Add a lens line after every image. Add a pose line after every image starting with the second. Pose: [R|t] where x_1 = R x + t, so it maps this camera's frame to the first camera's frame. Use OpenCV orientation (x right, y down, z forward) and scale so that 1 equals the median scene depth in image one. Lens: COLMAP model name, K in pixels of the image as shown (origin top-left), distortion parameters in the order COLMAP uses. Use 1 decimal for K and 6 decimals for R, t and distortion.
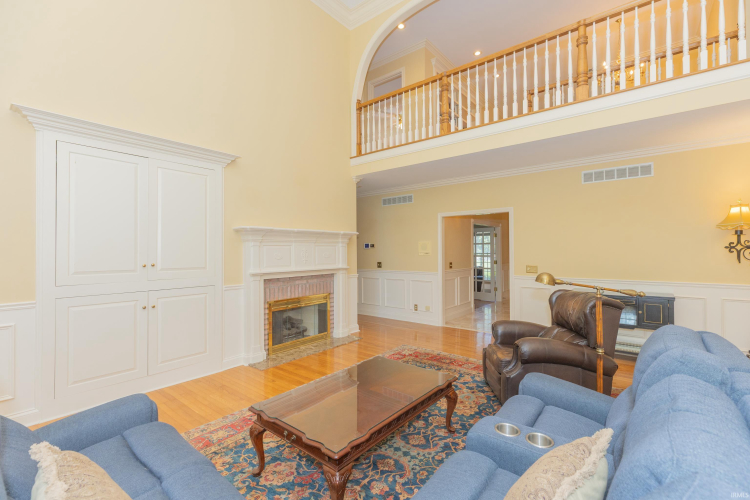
lens RADIAL K [[331.6, 0, 375.1], [0, 331.6, 250.4], [0, 0, 1]] dist [0.025710, -0.001044]
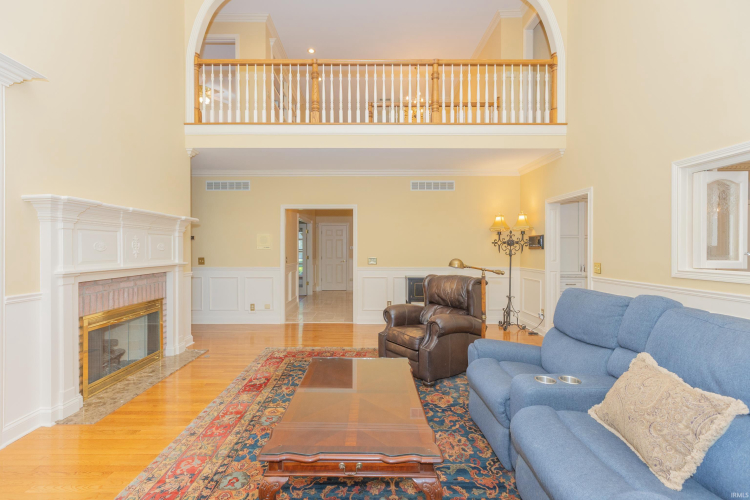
lens RADIAL K [[331.6, 0, 361.9], [0, 331.6, 250.3], [0, 0, 1]] dist [0.025710, -0.001044]
pose [[0.788582, 0.003288, 0.614921, -0.270366], [-0.004757, 0.999988, 0.000754, 0.020310], [-0.614911, -0.003519, 0.788589, 0.140648]]
